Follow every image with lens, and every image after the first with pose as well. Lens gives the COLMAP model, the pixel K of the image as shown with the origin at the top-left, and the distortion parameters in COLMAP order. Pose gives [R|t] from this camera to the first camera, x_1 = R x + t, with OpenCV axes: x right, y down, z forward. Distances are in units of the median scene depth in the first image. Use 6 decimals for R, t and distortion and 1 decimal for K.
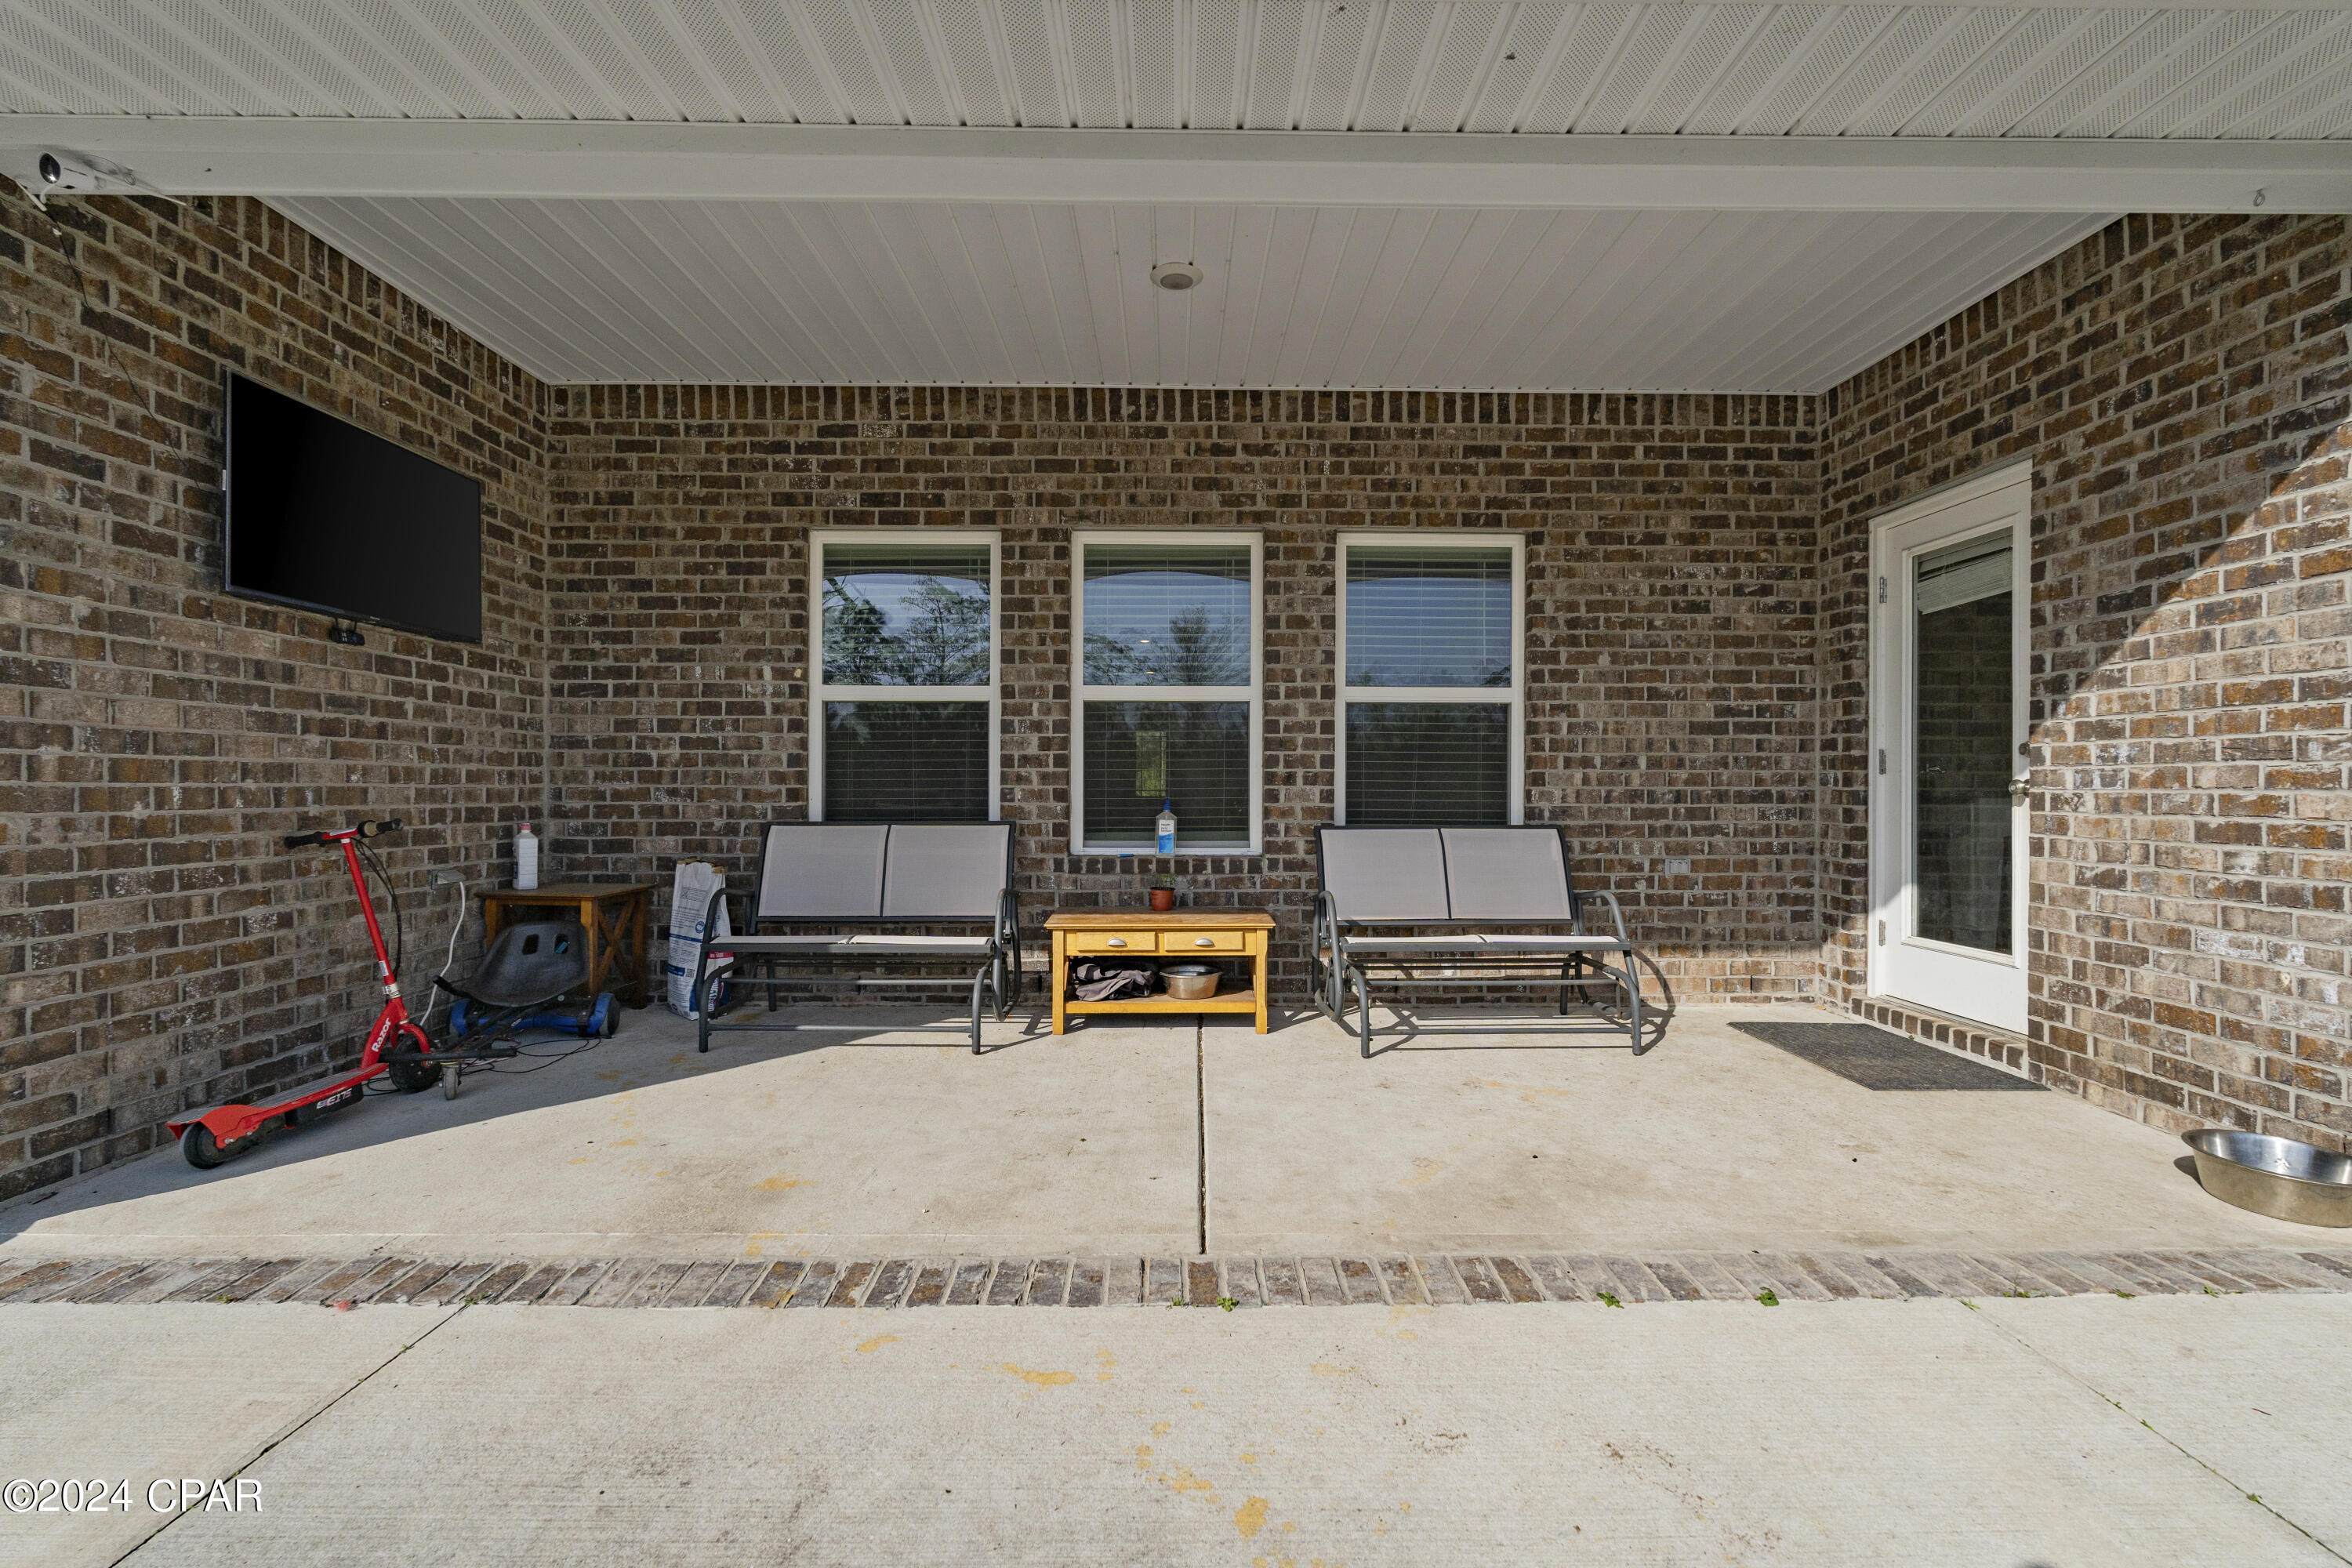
lens RADIAL K [[1044.5, 0, 1179.2], [0, 1044.5, 778.2], [0, 0, 1]] dist [-0.001424, -0.000096]
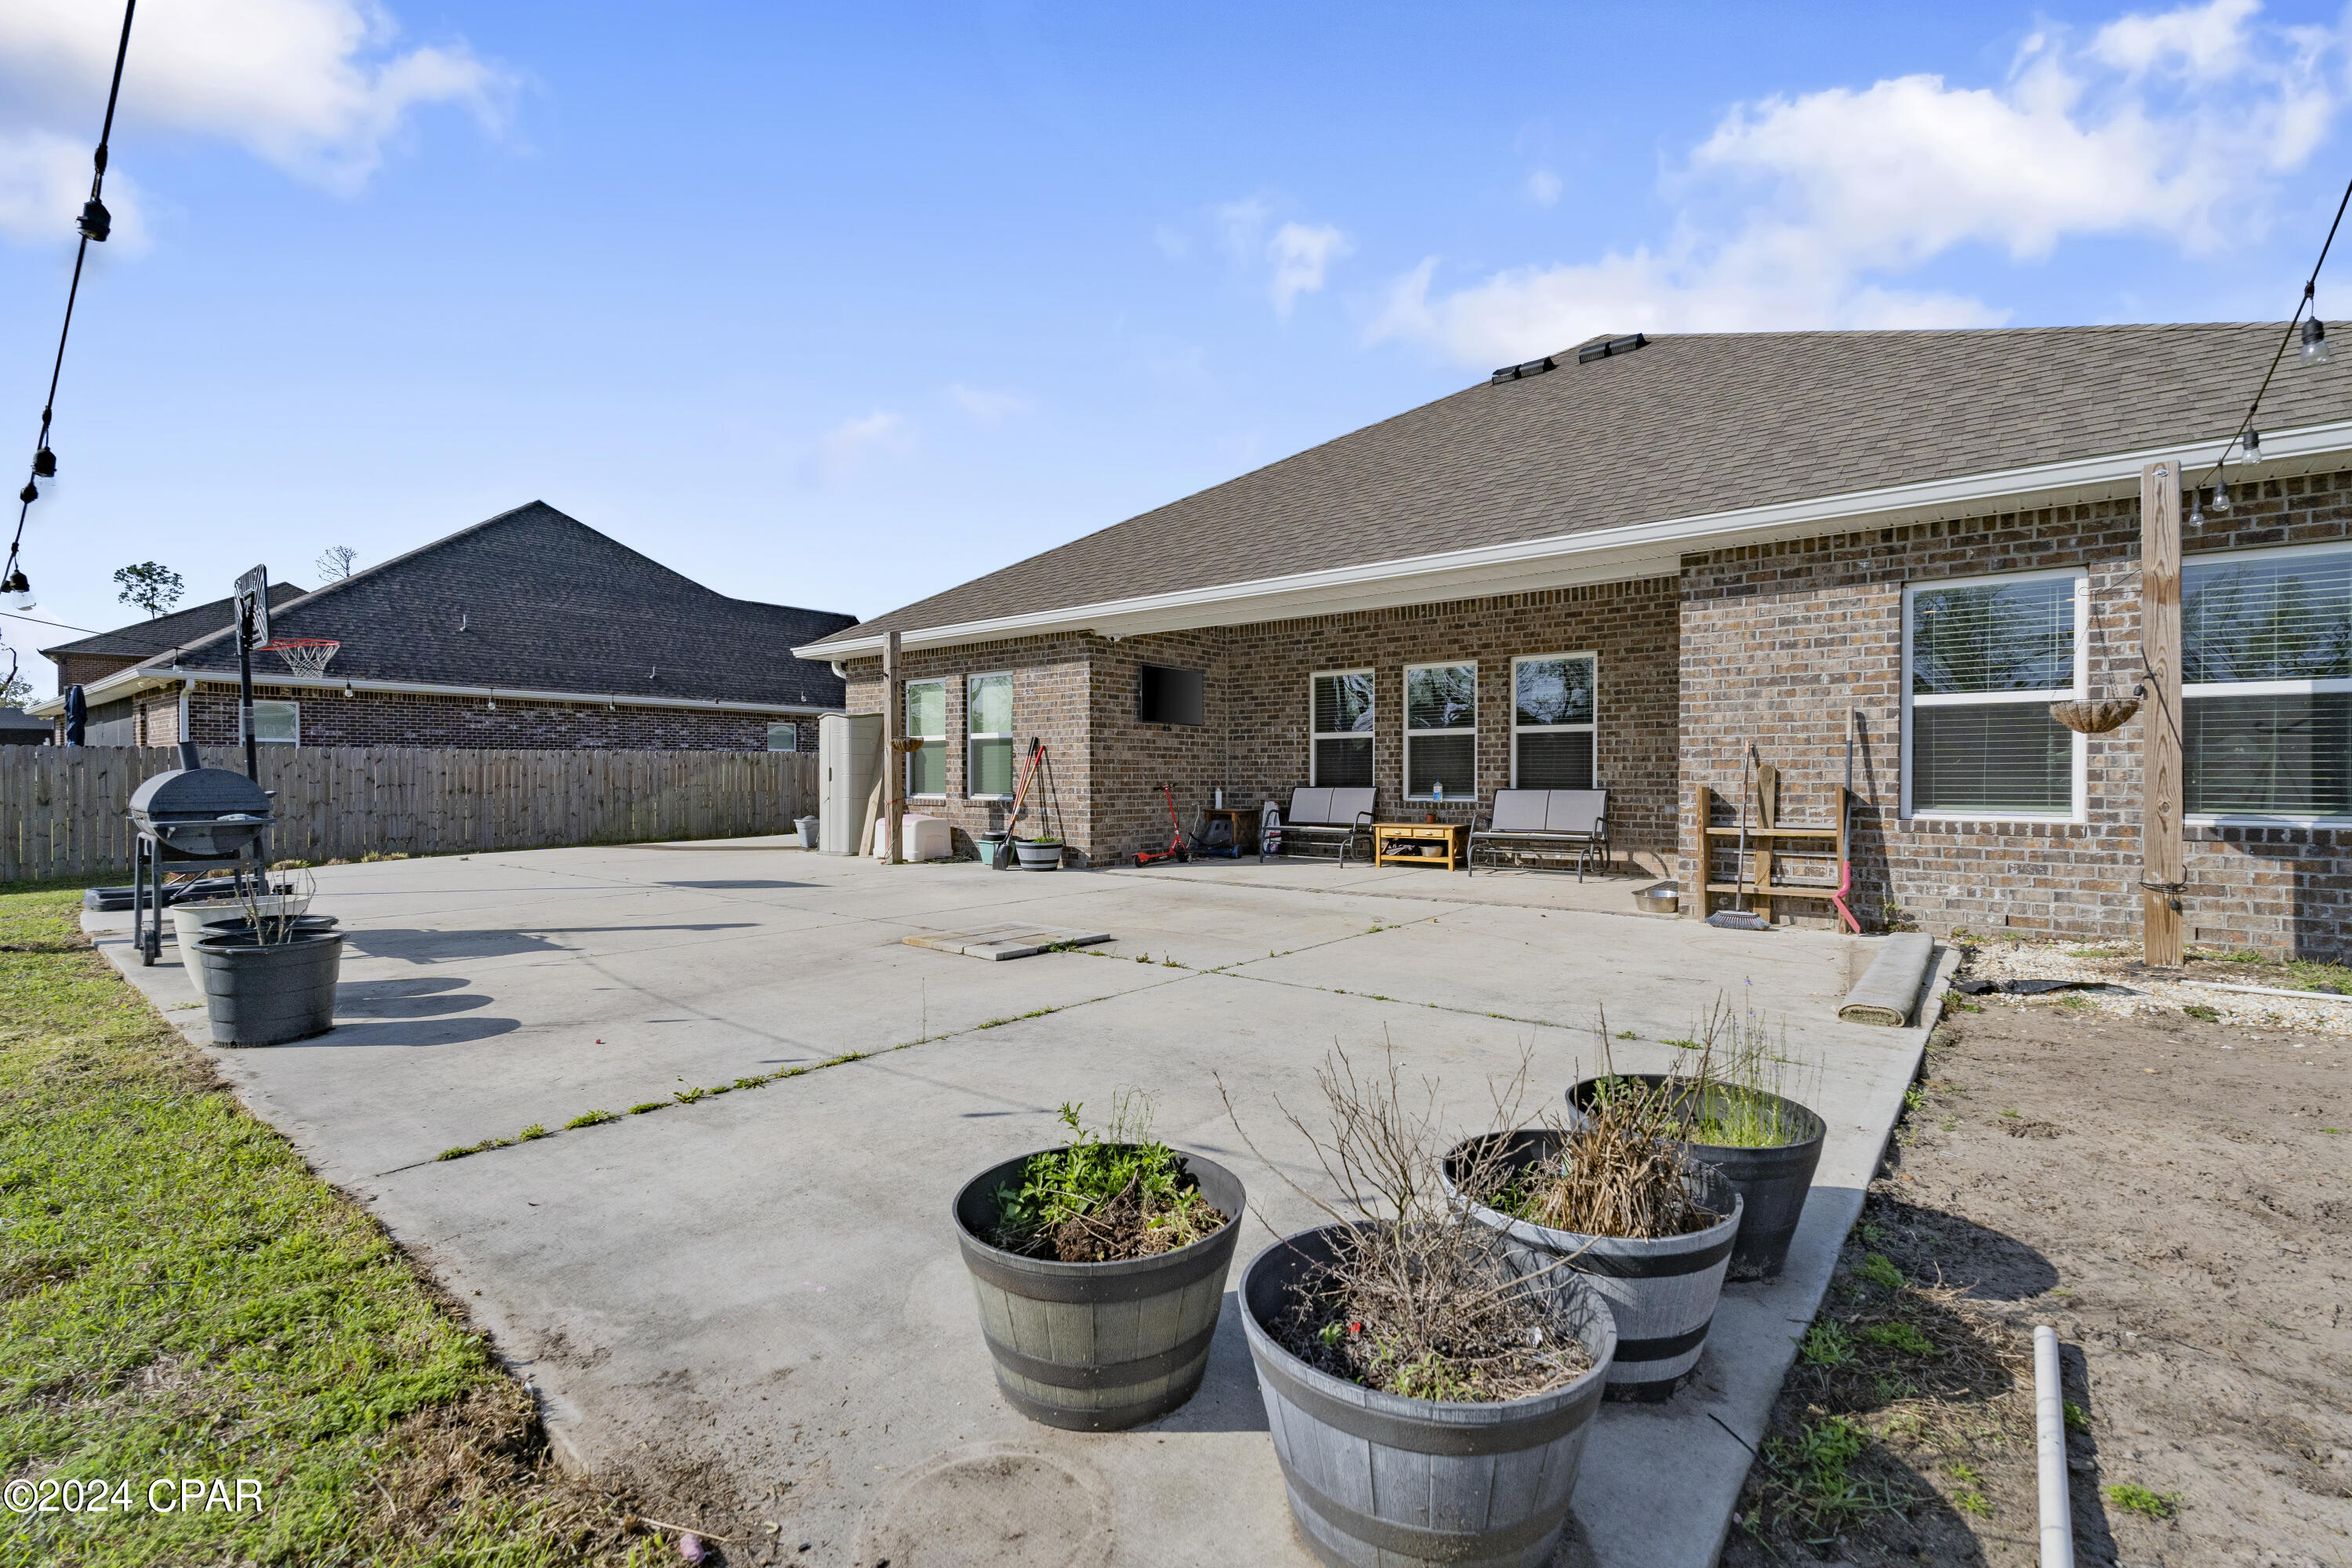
lens RADIAL K [[1044.5, 0, 1179.2], [0, 1044.5, 778.2], [0, 0, 1]] dist [-0.001424, -0.000096]
pose [[0.765312, -0.003630, -0.643649, 1.053402], [0.008940, 0.999948, 0.004990, 0.005006], [0.643597, -0.009573, 0.765304, -1.171314]]
